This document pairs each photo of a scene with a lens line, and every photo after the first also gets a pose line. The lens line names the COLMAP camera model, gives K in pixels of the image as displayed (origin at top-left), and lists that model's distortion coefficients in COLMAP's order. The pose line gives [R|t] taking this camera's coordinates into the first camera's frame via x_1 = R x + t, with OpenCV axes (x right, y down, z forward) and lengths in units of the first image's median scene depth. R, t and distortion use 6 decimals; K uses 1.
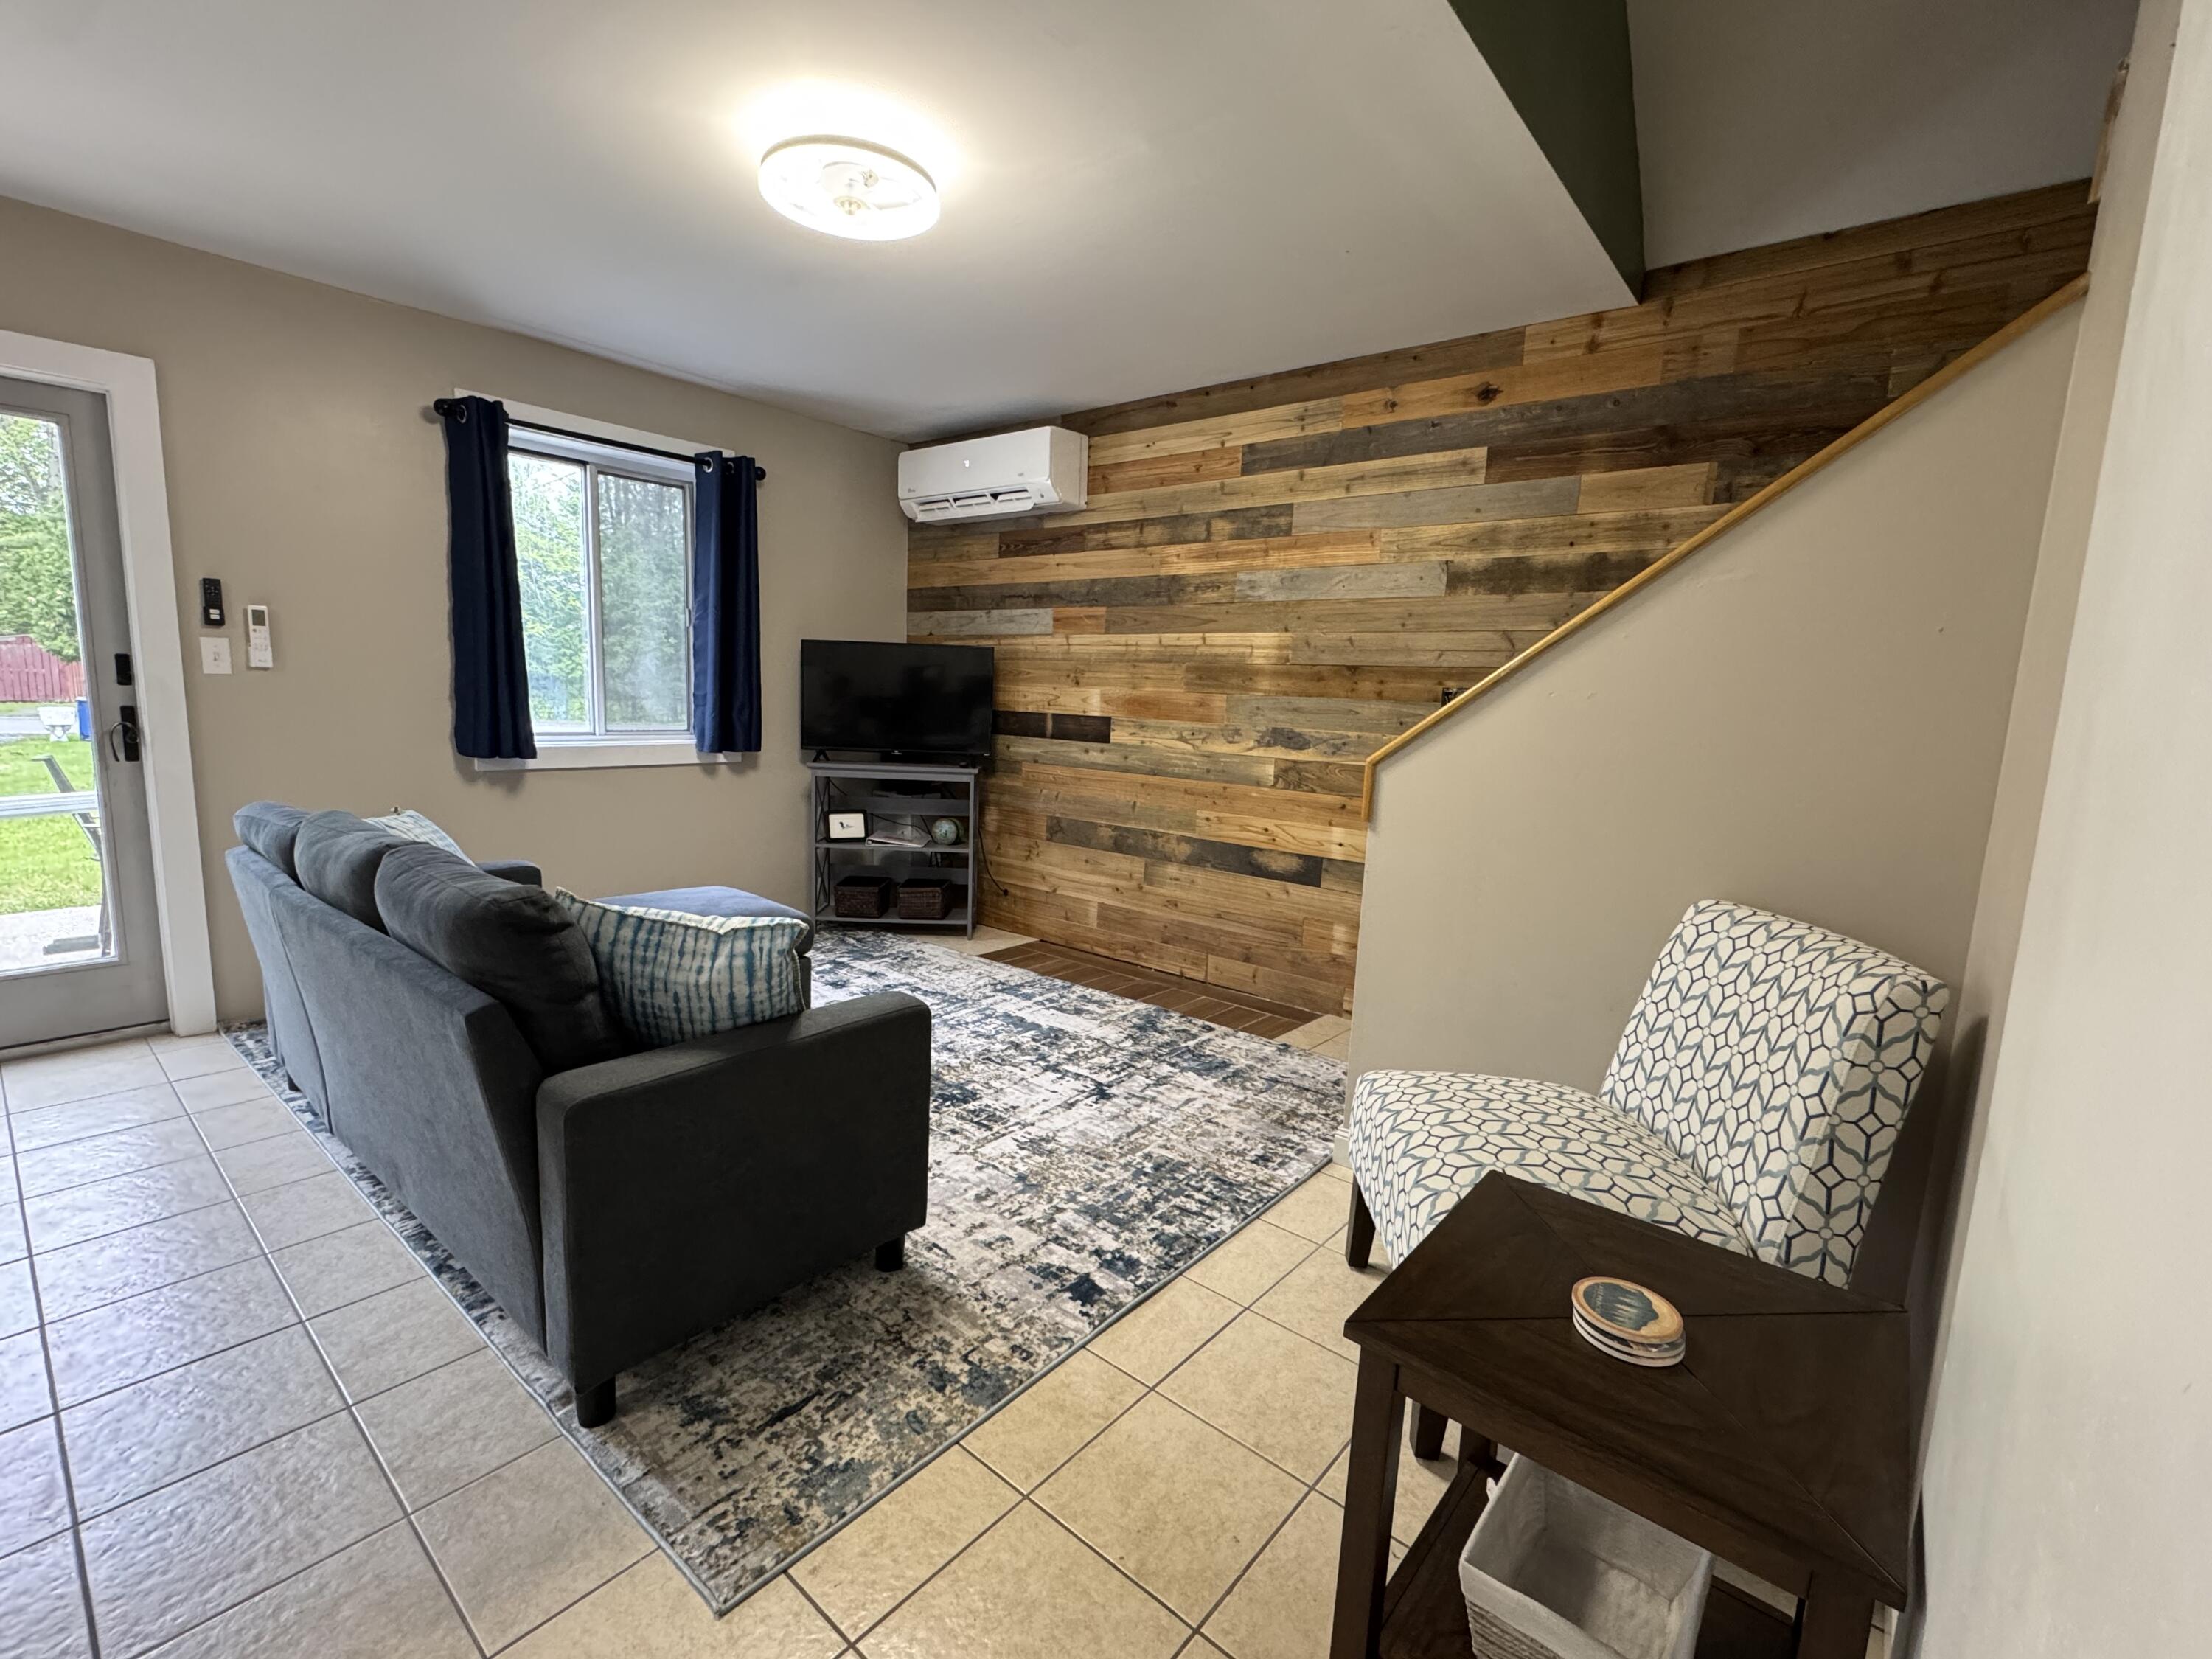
lens RADIAL K [[958.8, 0, 1106.0], [0, 958.8, 829.5], [0, 0, 1]] dist [-0.000940, 0.000079]
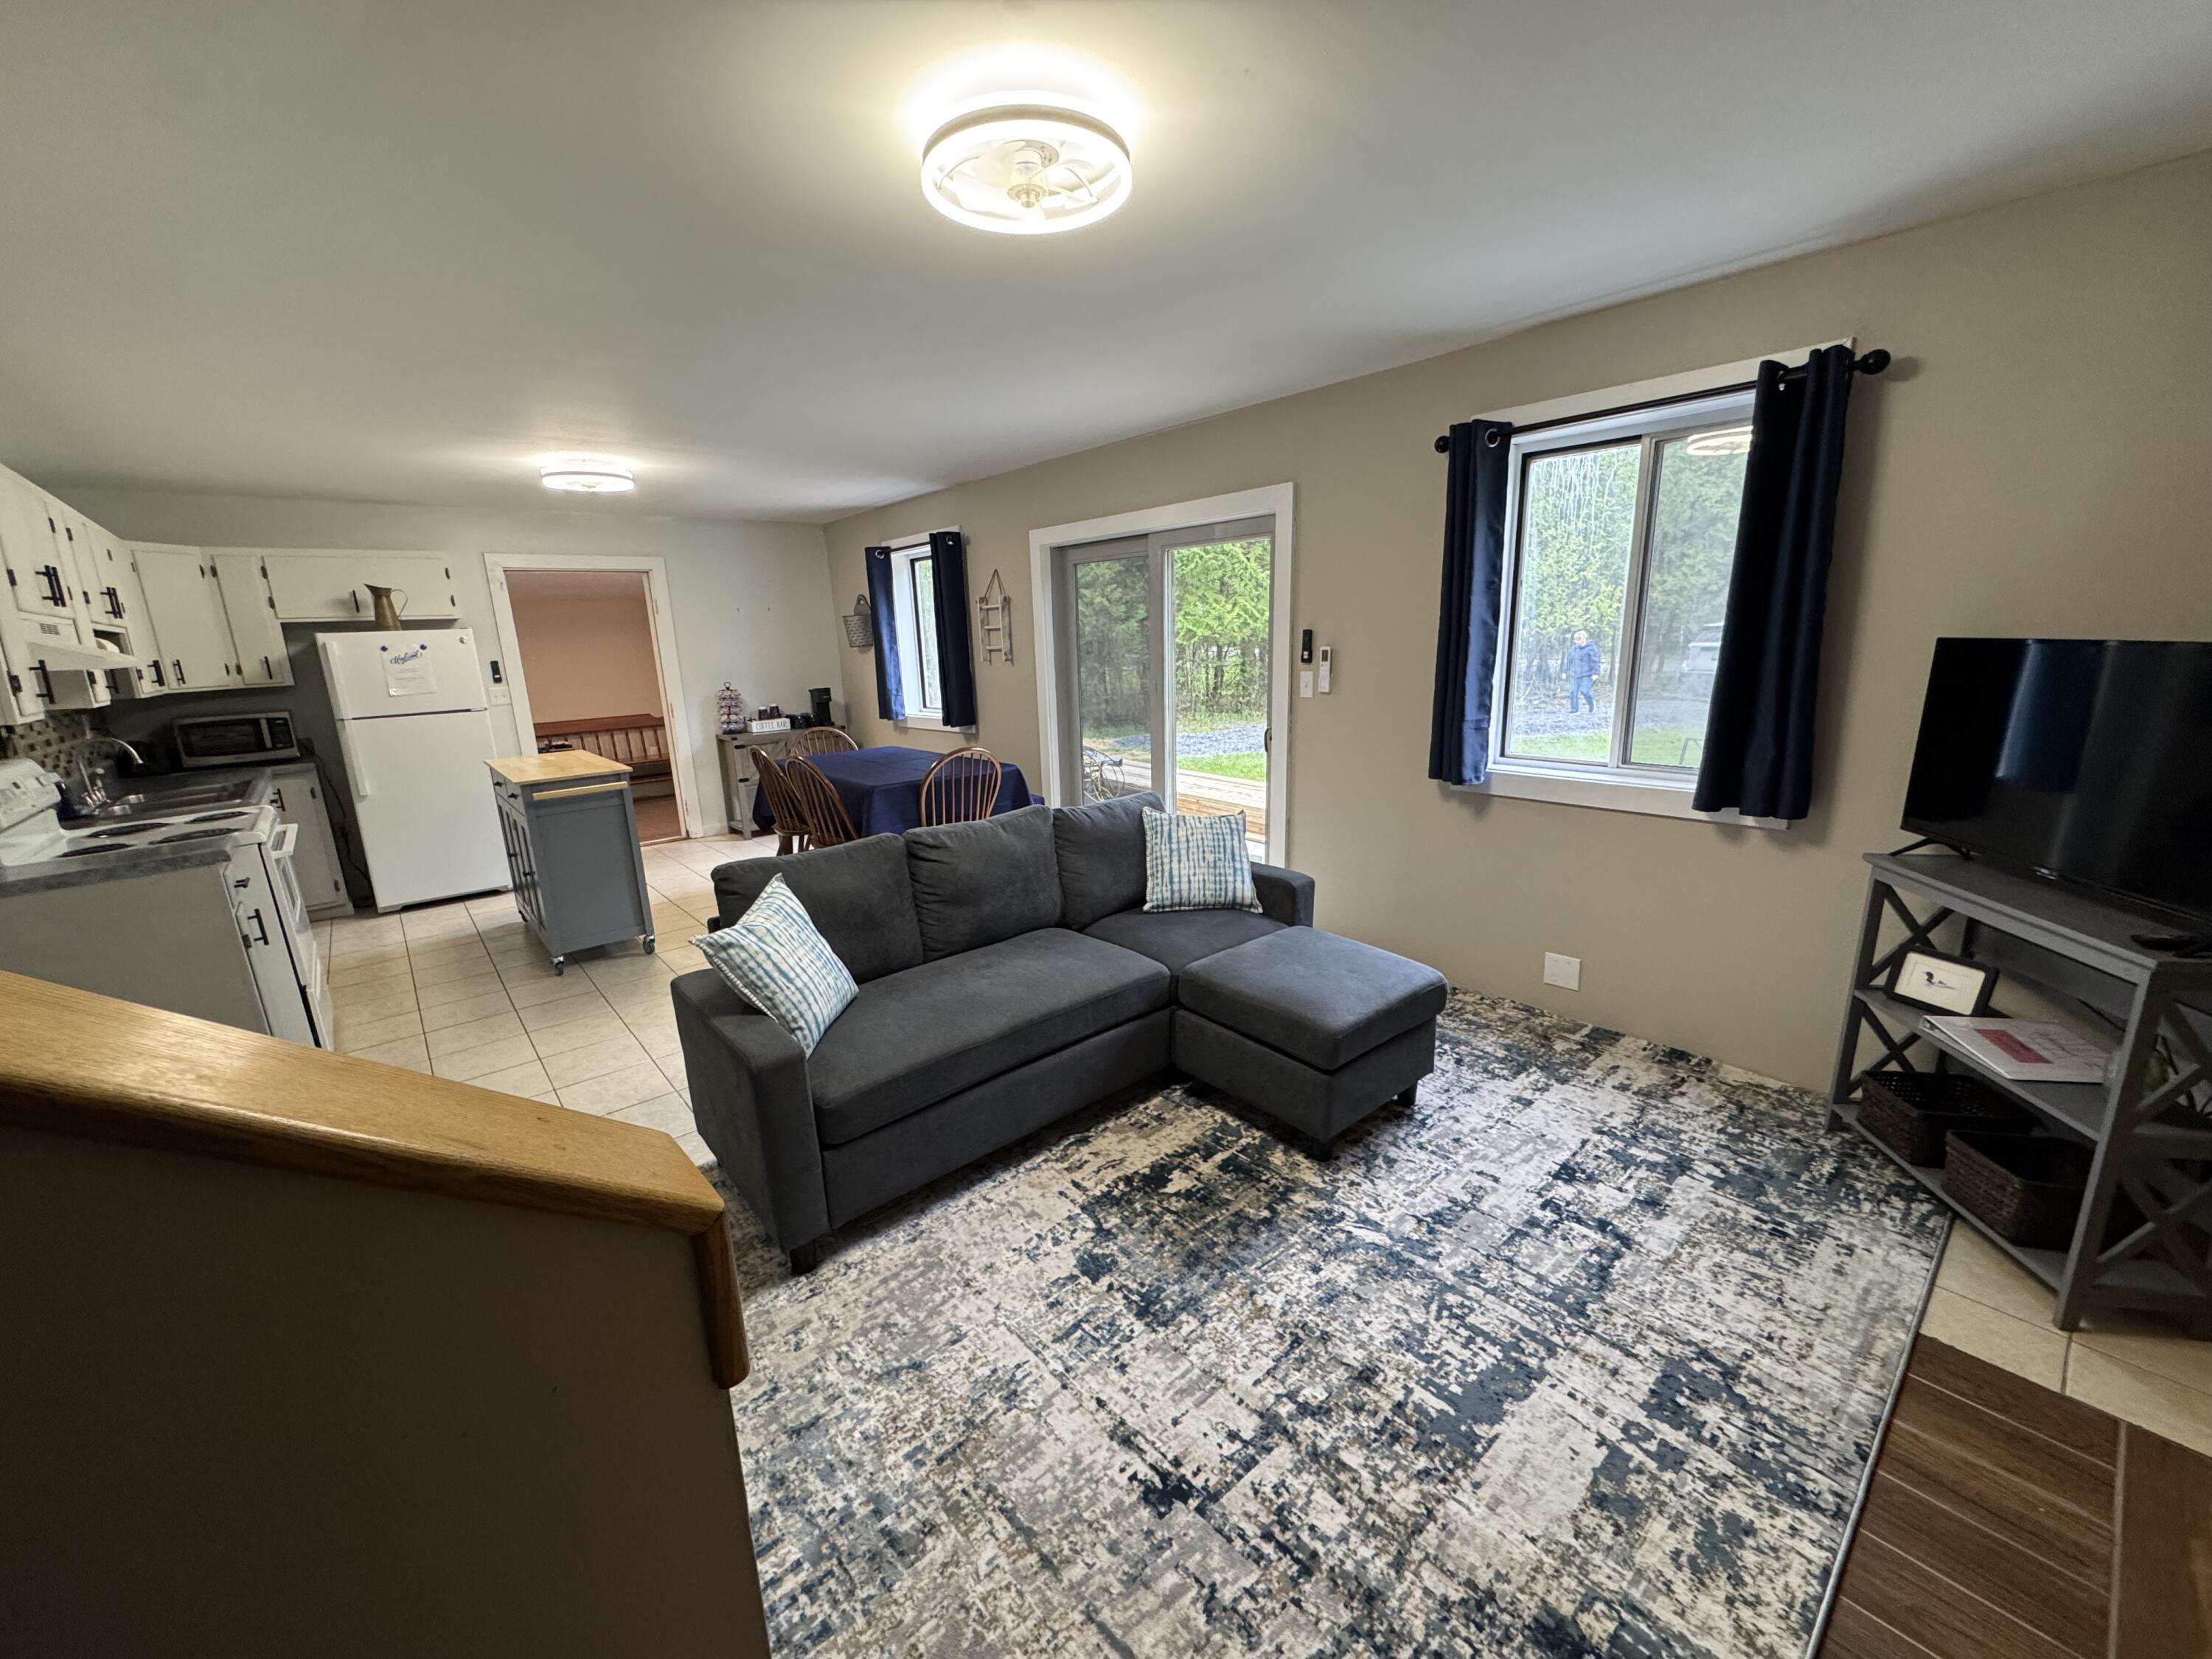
lens RADIAL K [[886.0, 0, 1106.0], [0, 886.0, 829.5], [0, 0, 1]] dist [-0.001697, 0.000235]
pose [[-0.161767, 0.184521, -0.969424, 0.348557], [-0.120353, 0.971341, 0.204969, -0.170526], [0.979462, 0.149831, -0.134923, 0.763394]]
